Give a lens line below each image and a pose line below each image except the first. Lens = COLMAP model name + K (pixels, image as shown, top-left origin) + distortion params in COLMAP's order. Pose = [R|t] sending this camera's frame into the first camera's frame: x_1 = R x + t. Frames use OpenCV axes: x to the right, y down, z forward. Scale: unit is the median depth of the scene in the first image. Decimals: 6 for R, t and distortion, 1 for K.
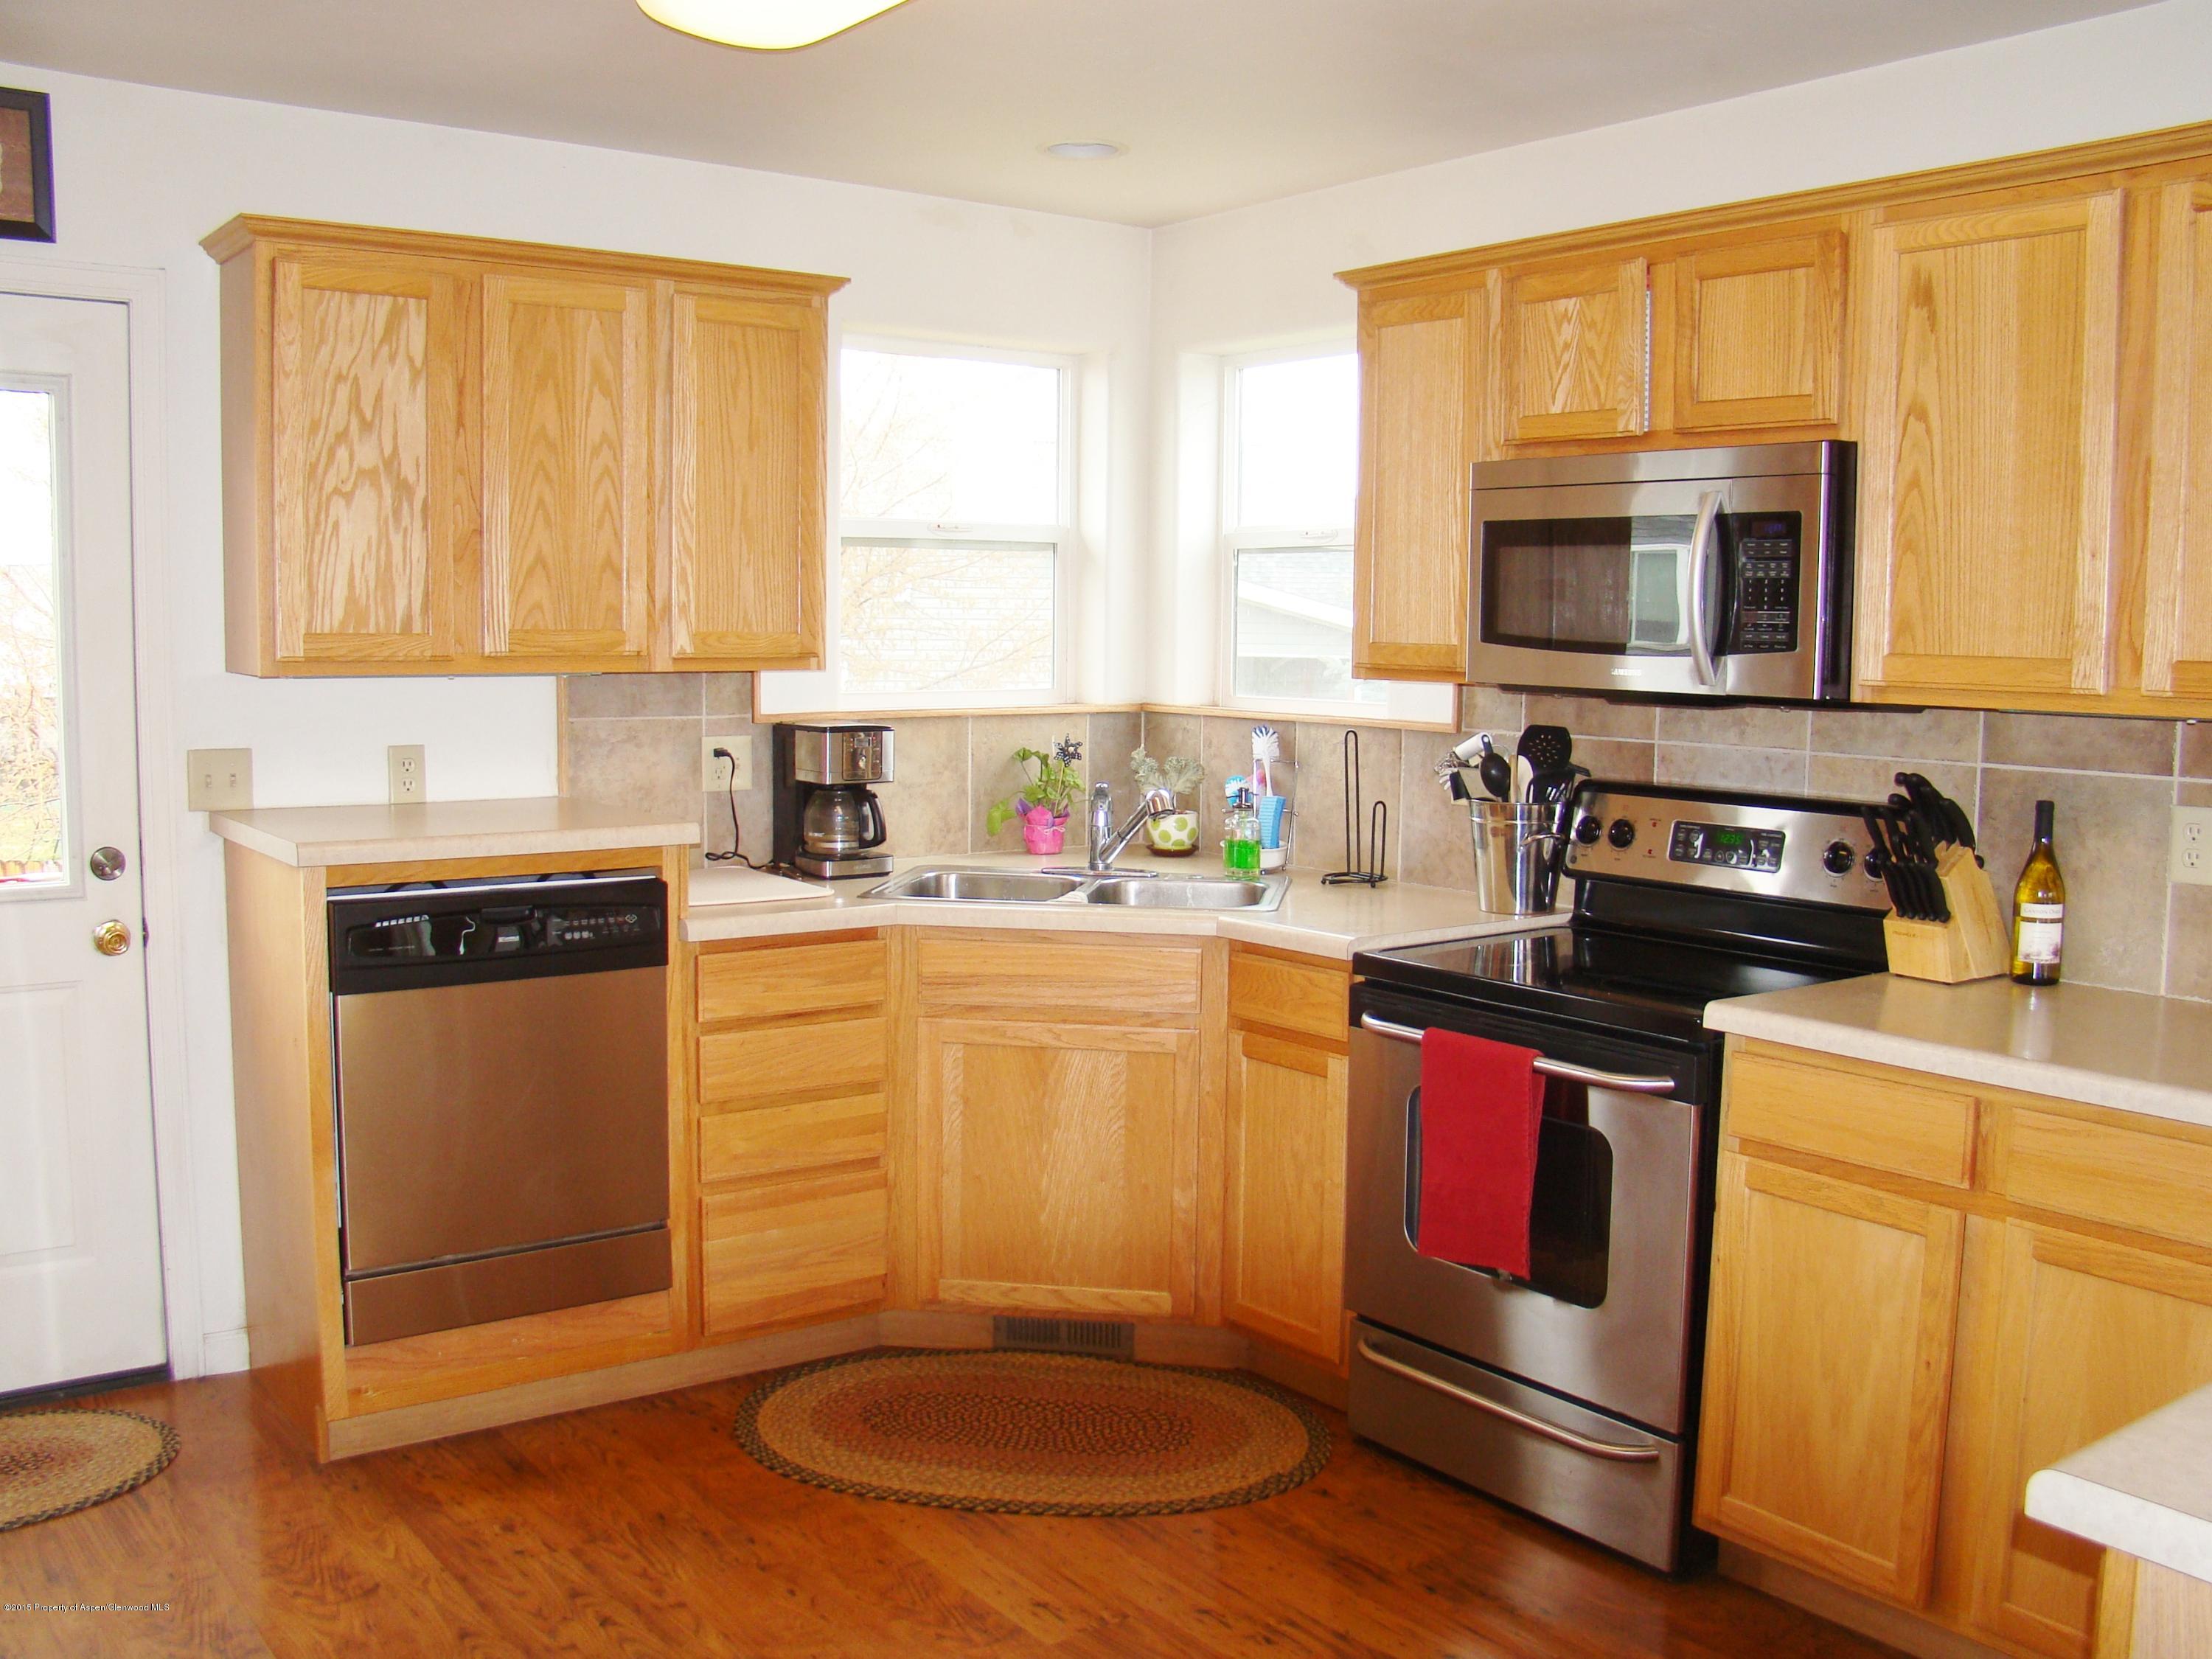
lens RADIAL K [[2052.0, 0, 1101.6], [0, 2052.0, 831.0], [0, 0, 1]] dist [-0.171366, 0.122674]
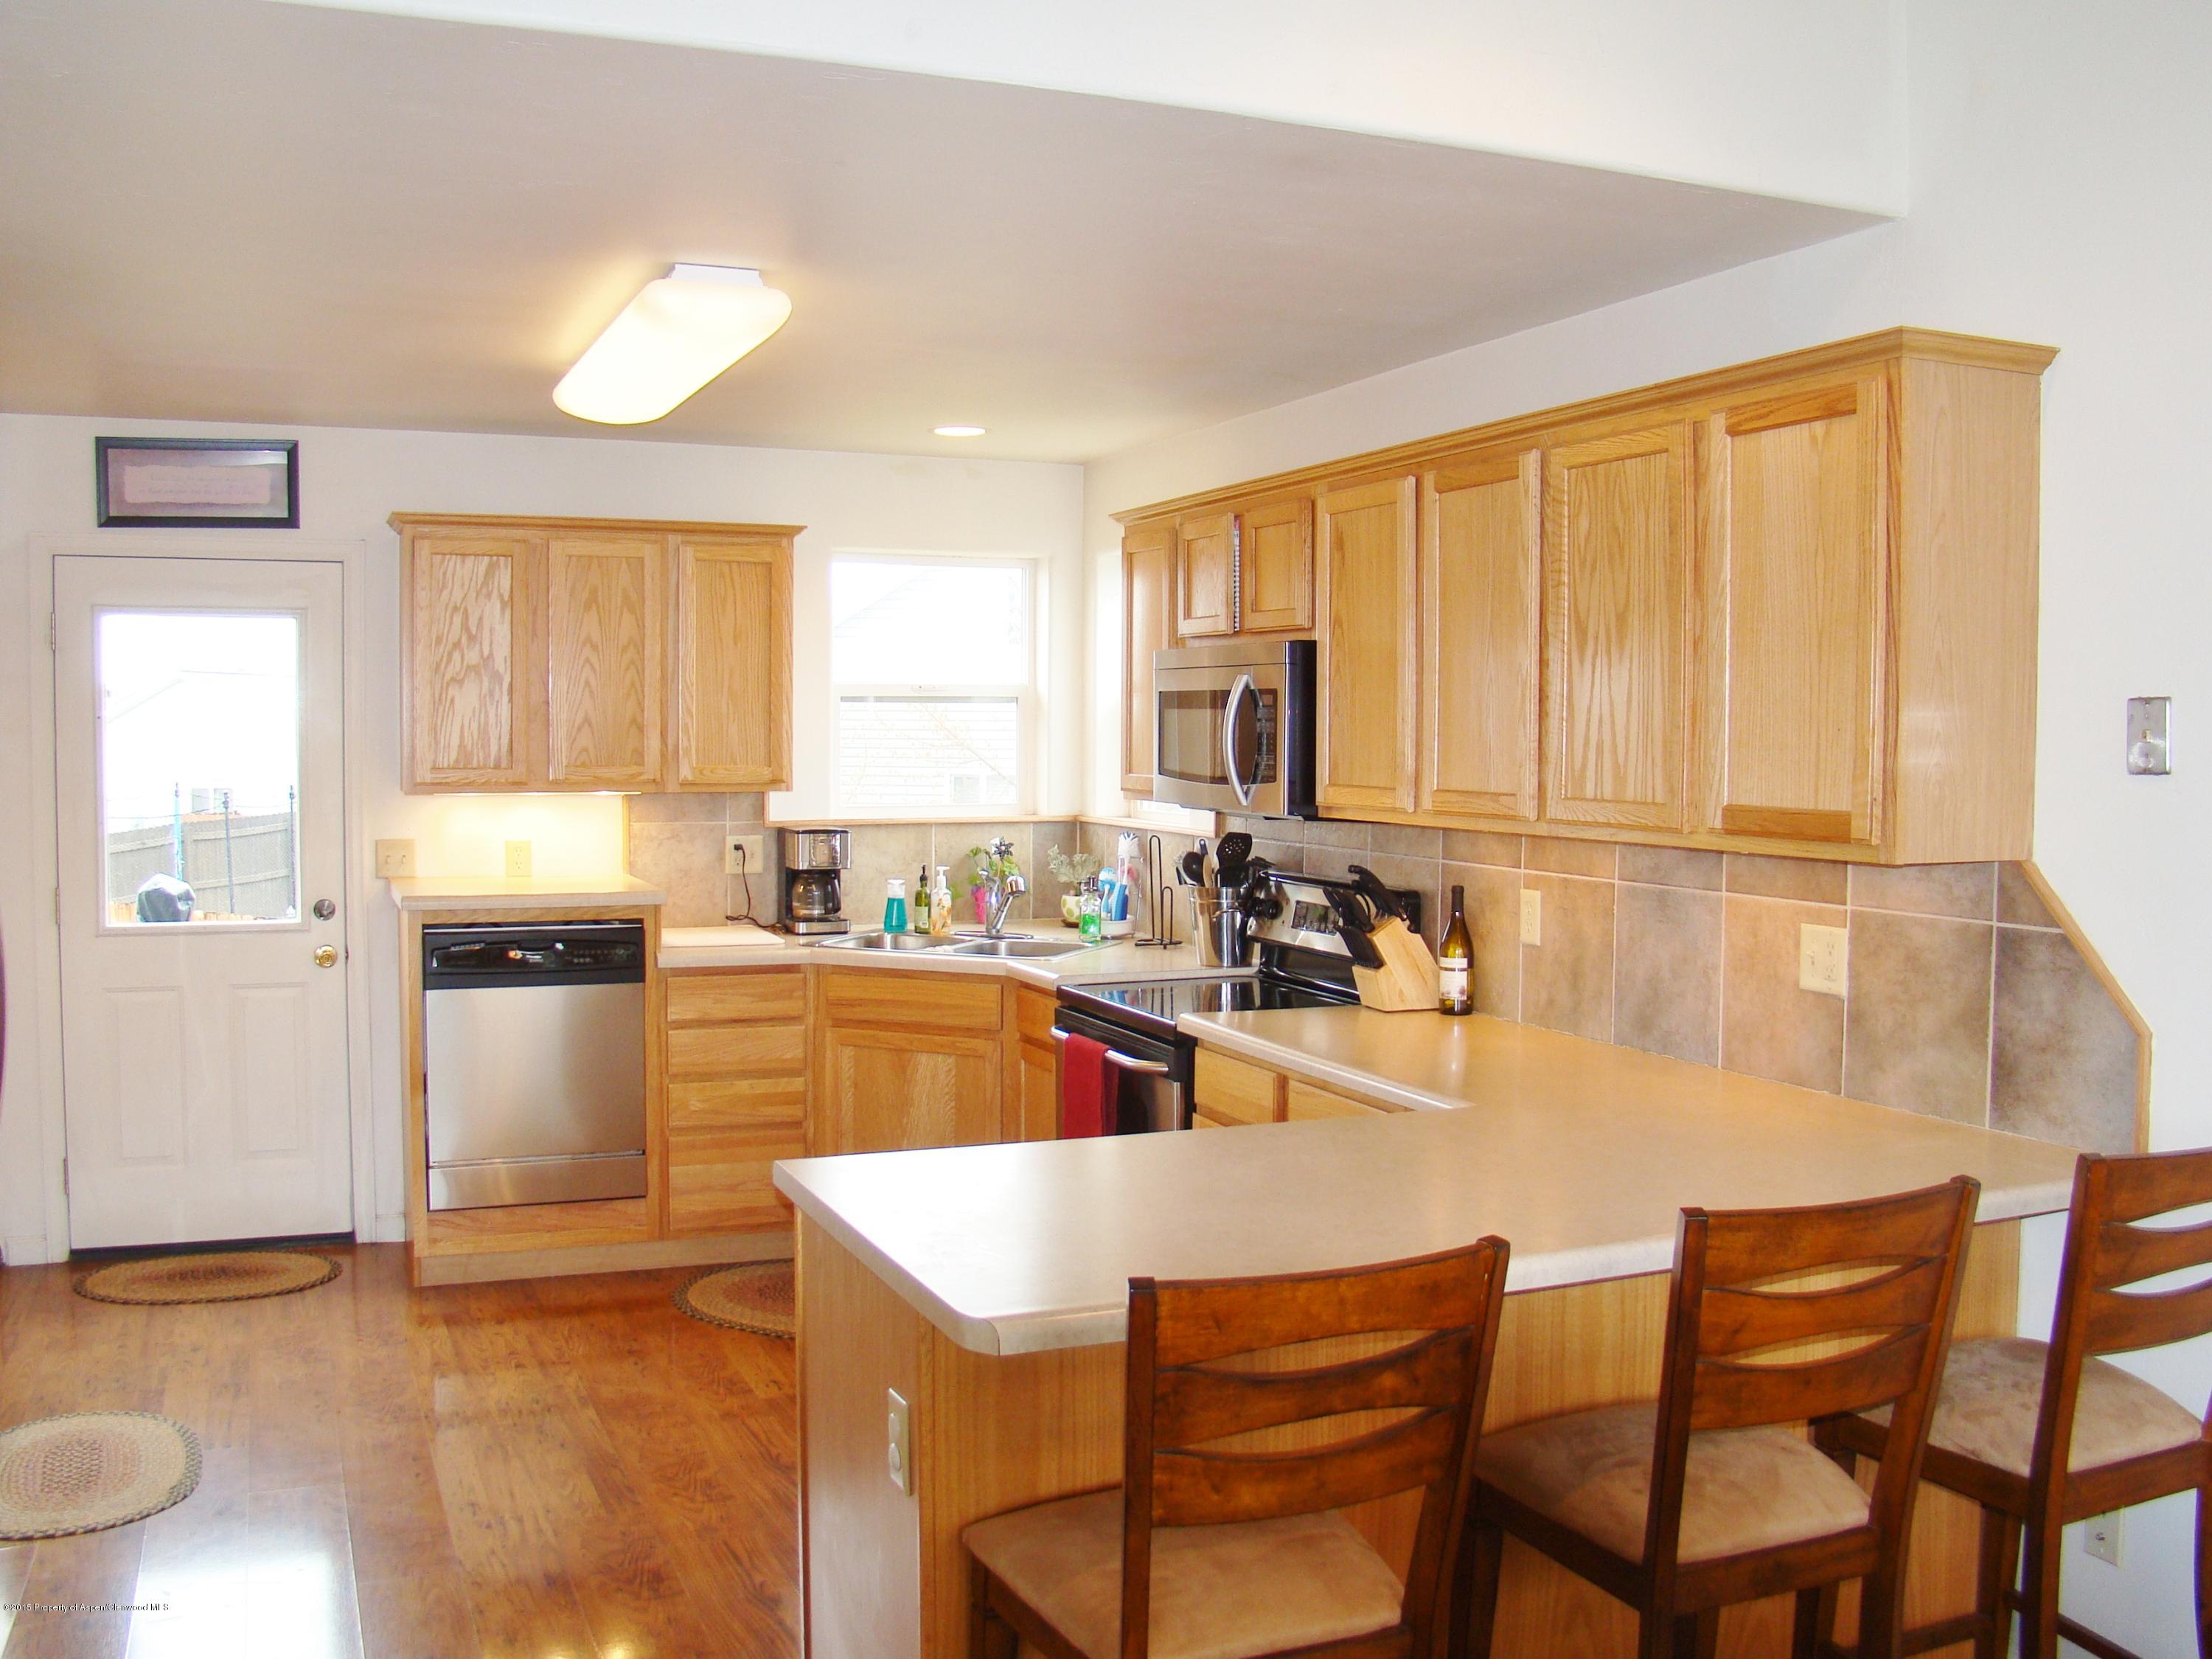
lens RADIAL K [[2052.0, 0, 1101.6], [0, 2052.0, 831.0], [0, 0, 1]] dist [-0.171366, 0.122674]
pose [[0.969366, 0.007362, -0.245511, 0.483800], [-0.020016, 0.998594, -0.049086, 0.018903], [0.244804, 0.052497, 0.968150, -0.402500]]
